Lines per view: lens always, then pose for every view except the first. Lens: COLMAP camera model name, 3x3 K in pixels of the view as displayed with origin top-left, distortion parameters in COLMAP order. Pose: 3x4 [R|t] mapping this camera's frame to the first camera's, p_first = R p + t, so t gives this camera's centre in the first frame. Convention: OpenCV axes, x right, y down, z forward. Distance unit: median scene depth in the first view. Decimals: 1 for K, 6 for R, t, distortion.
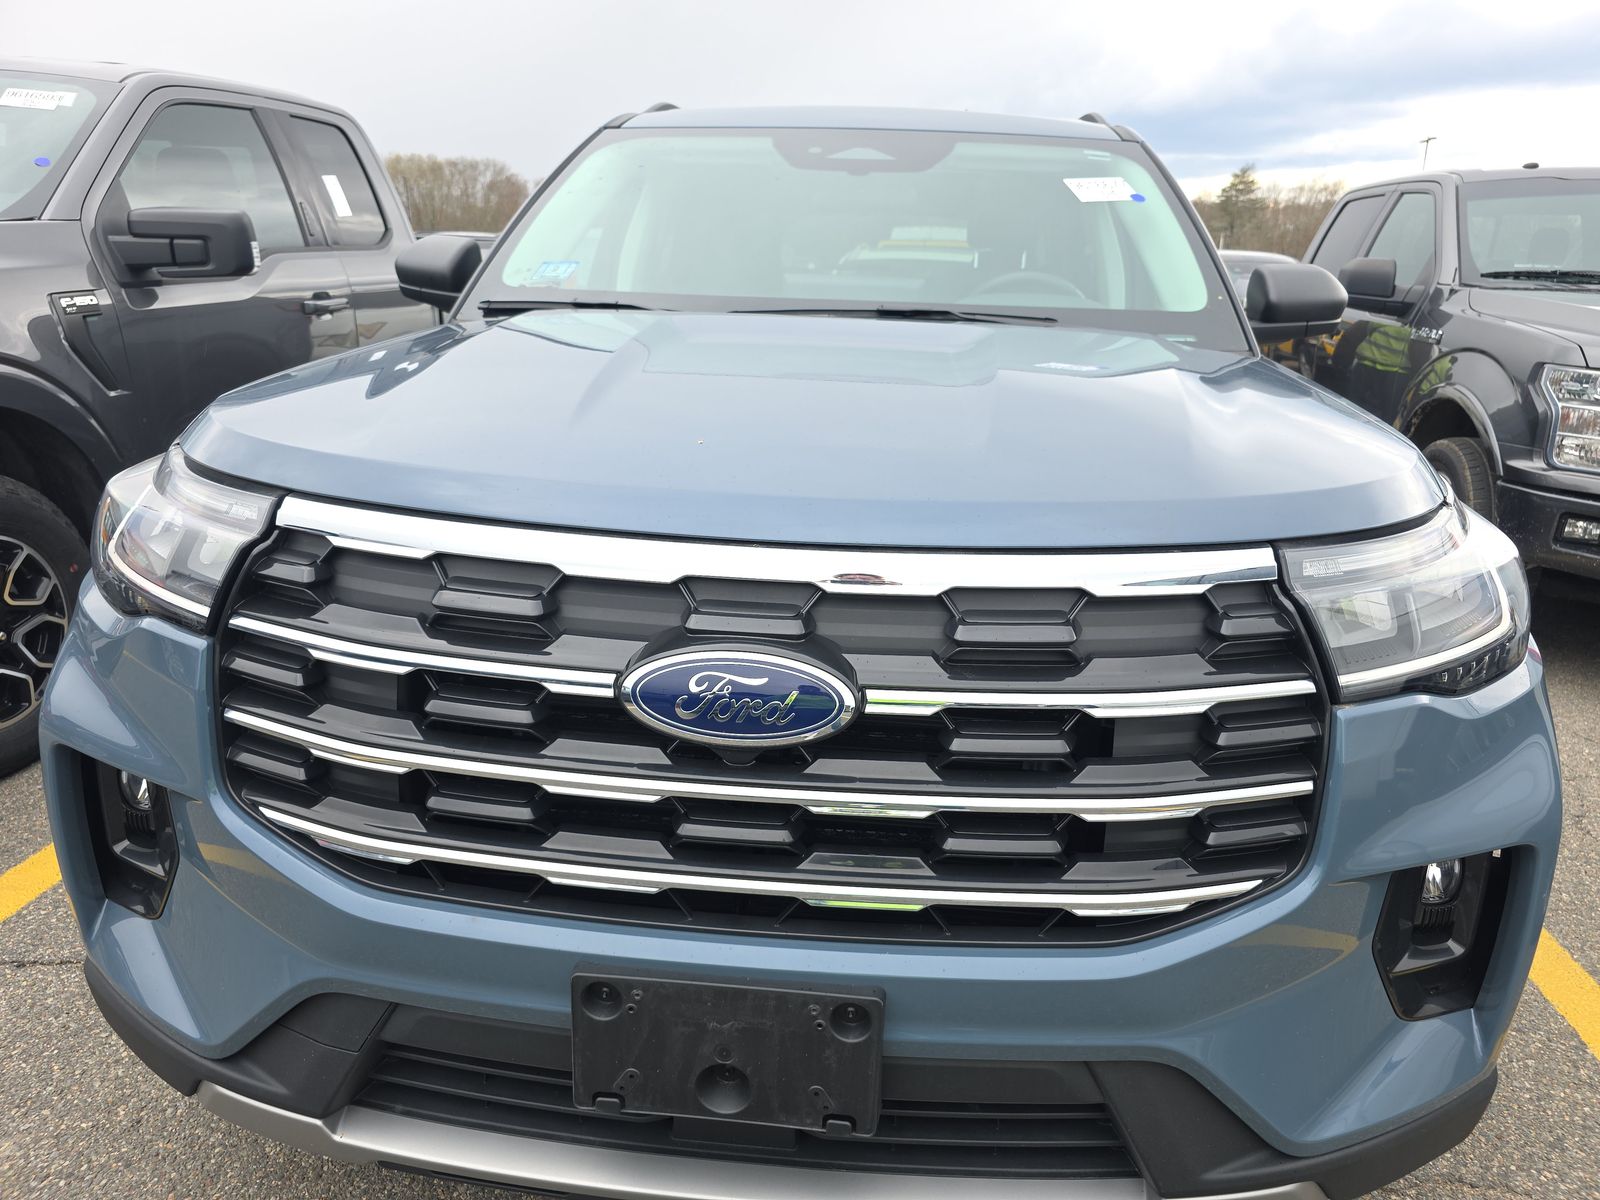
lens RADIAL K [[1078.5, 0, 800.0], [0, 1078.5, 600.0], [0, 0, 1]] dist [0.031617, -0.027703]
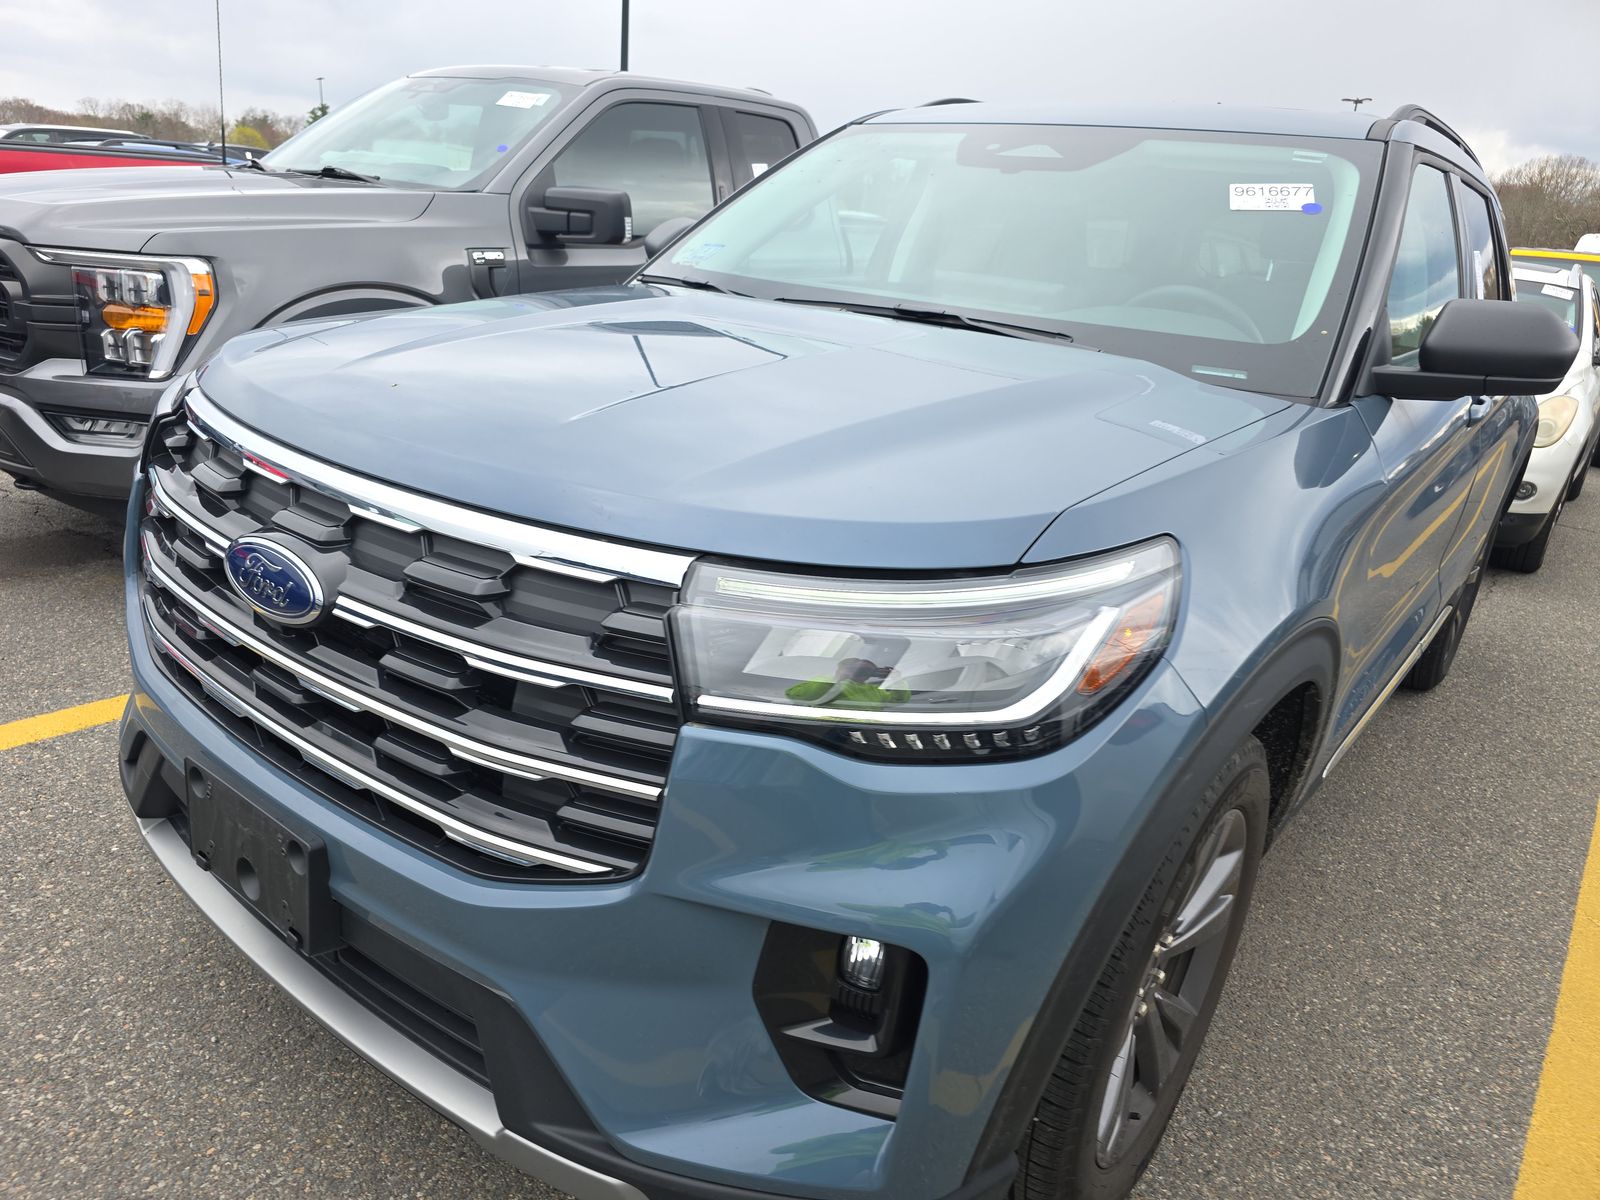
lens RADIAL K [[1078.5, 0, 800.0], [0, 1078.5, 600.0], [0, 0, 1]] dist [0.031617, -0.027703]
pose [[0.839699, 0.220784, -0.496145, 0.456642], [-0.216519, 0.973979, 0.066973, -0.043709], [0.498021, 0.051187, 0.865653, 0.084150]]
